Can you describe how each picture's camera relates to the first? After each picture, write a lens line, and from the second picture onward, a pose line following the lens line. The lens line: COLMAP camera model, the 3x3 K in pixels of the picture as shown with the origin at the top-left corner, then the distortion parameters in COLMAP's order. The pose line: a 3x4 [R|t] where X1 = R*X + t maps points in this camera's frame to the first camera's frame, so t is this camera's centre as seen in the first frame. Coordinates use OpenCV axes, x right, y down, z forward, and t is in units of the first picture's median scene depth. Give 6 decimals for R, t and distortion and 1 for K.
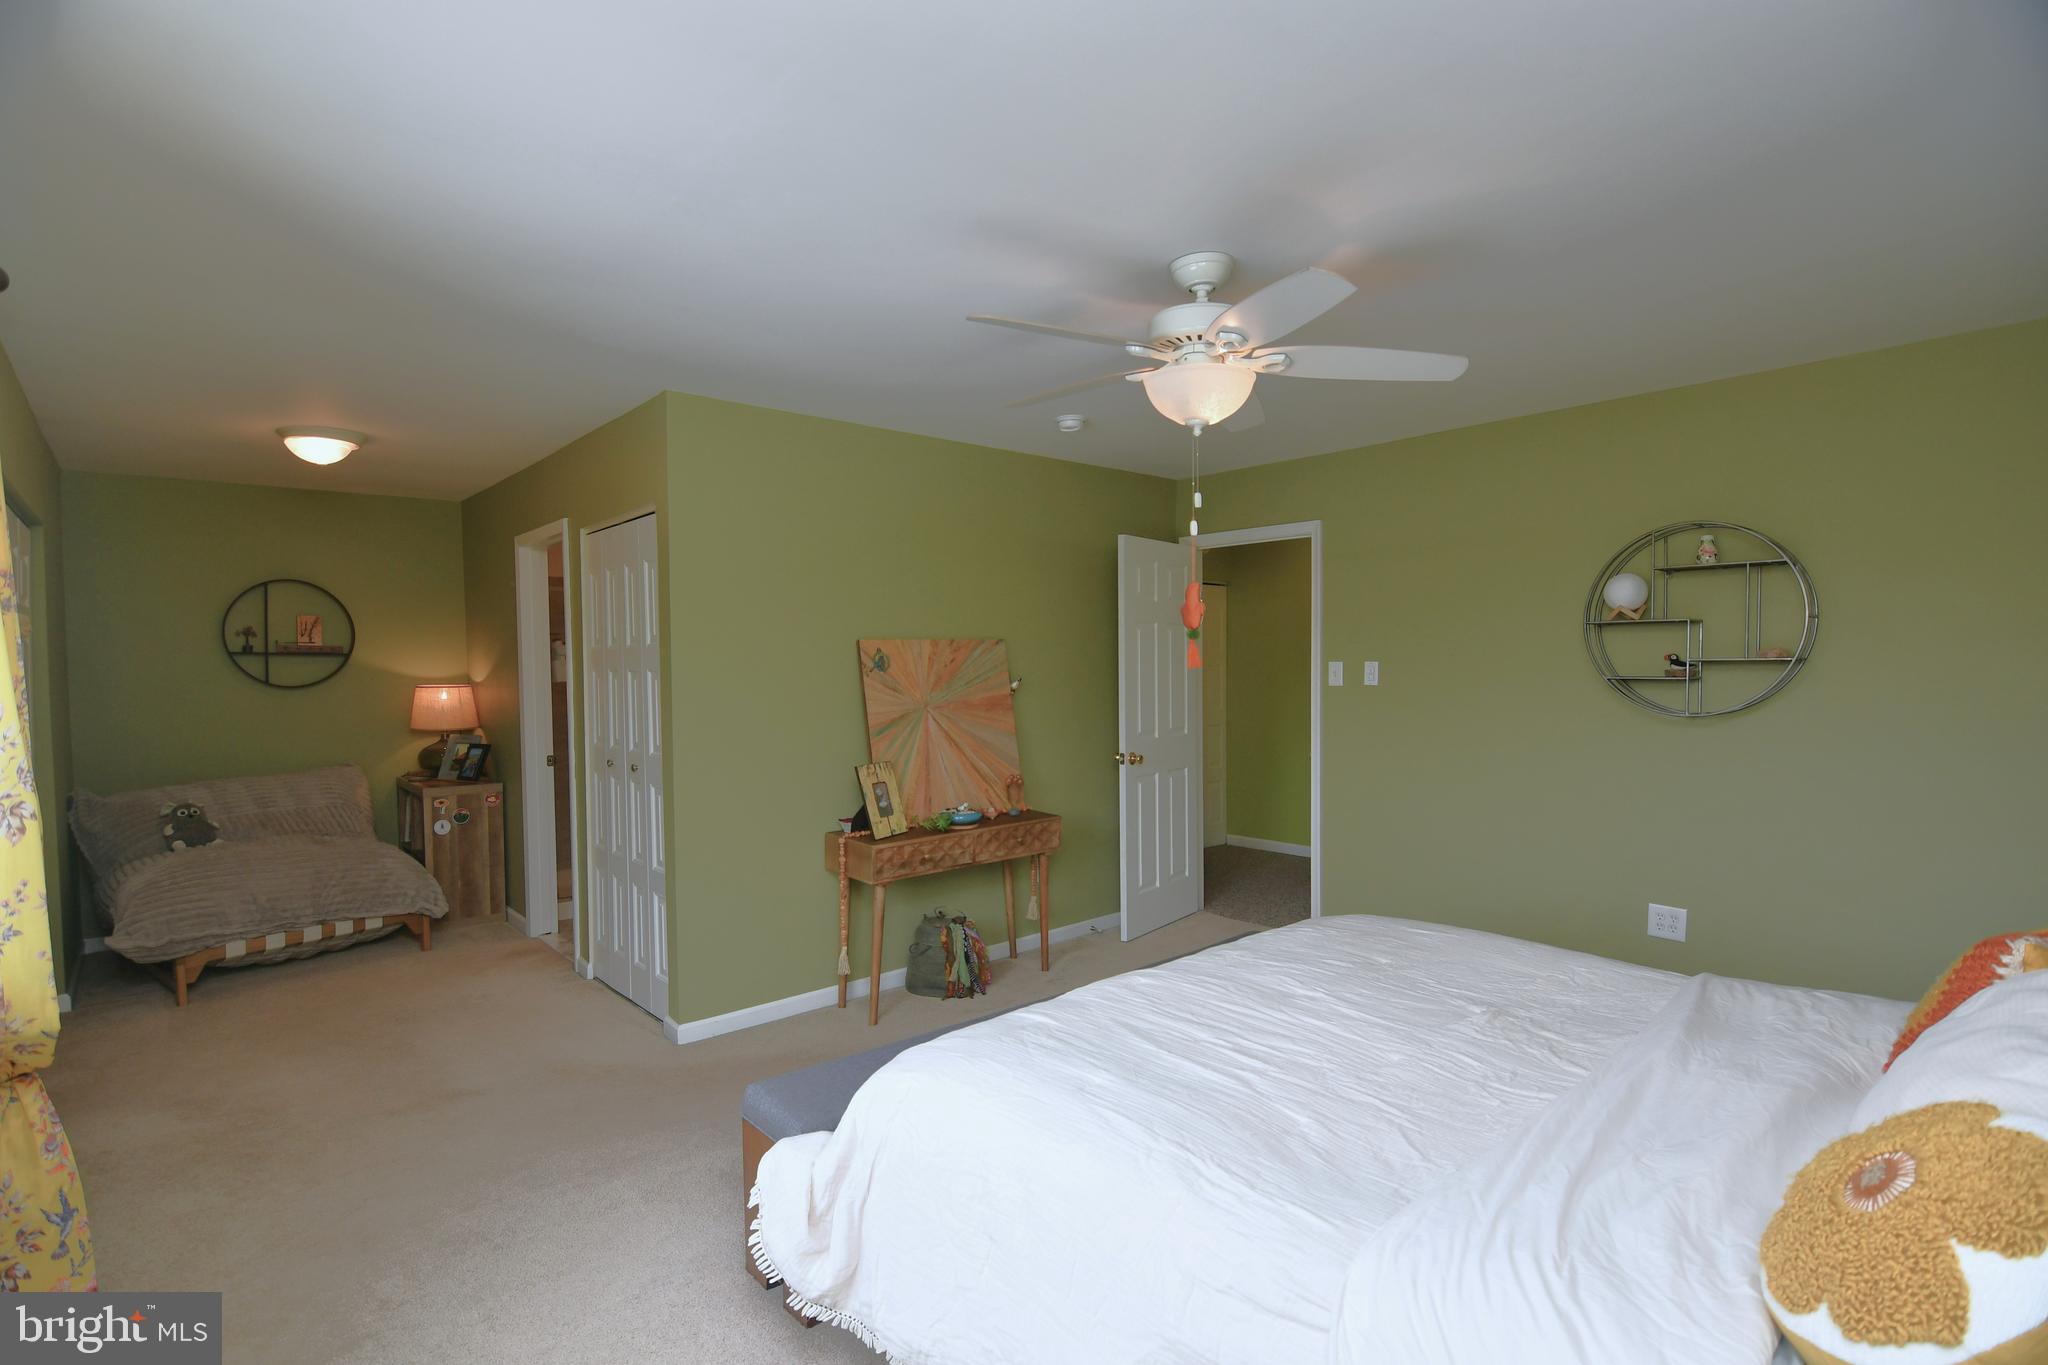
lens RADIAL K [[986.0, 0, 1014.3], [0, 986.0, 693.2], [0, 0, 1]] dist [-0.021734, -0.001090]
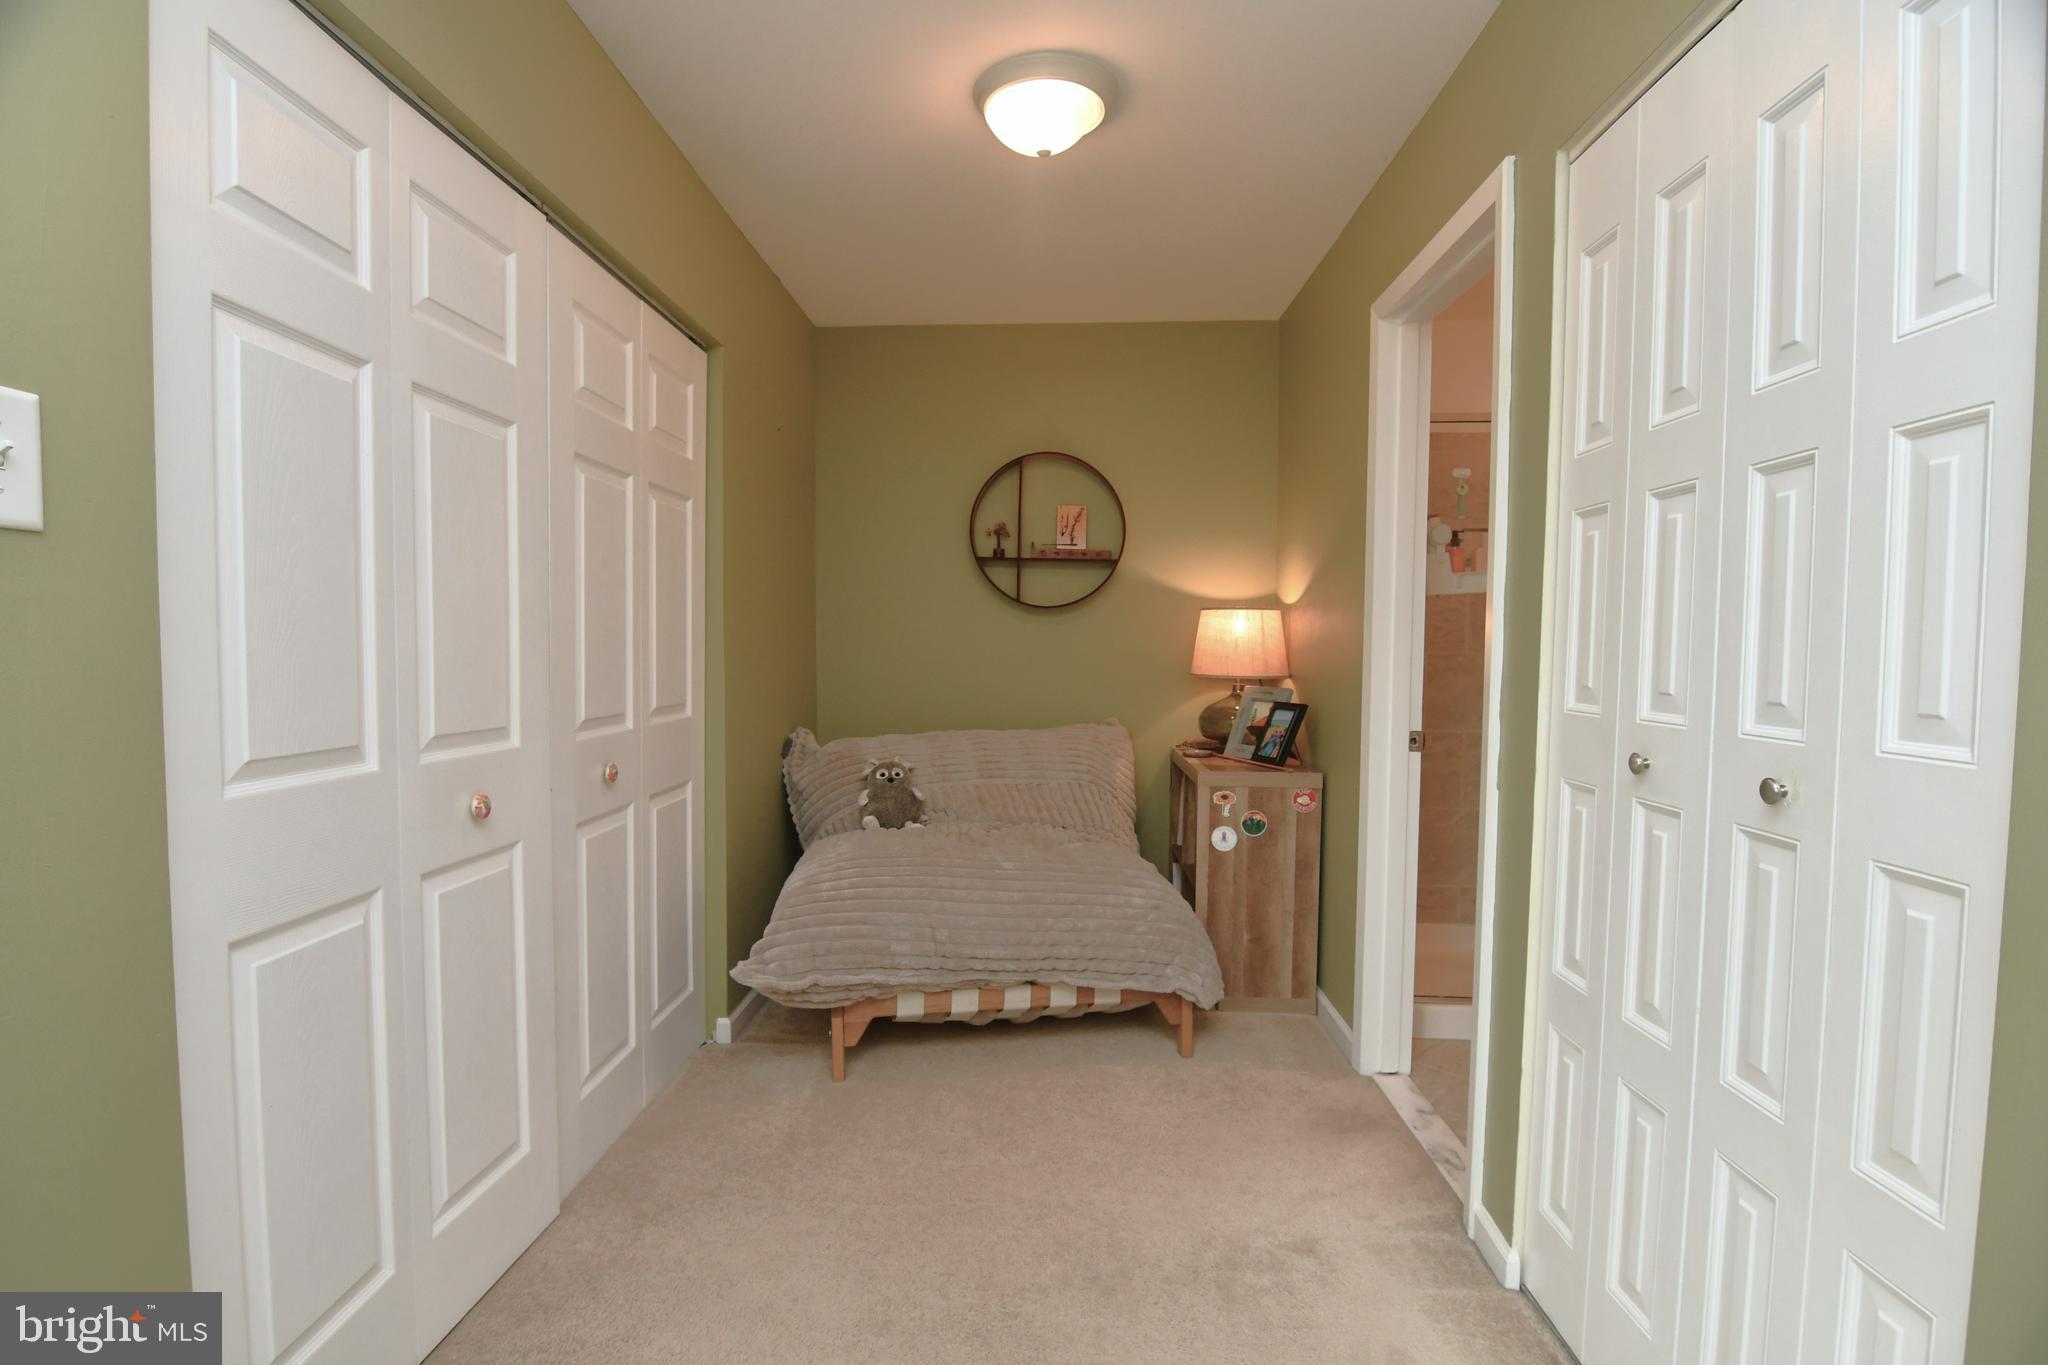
lens RADIAL K [[986.0, 0, 1014.3], [0, 986.0, 693.2], [0, 0, 1]] dist [-0.021734, -0.001090]
pose [[0.720340, 0.051397, -0.691714, -0.265562], [-0.036778, 0.998678, 0.035906, 0.031689], [0.692645, -0.000425, 0.721278, 0.476876]]
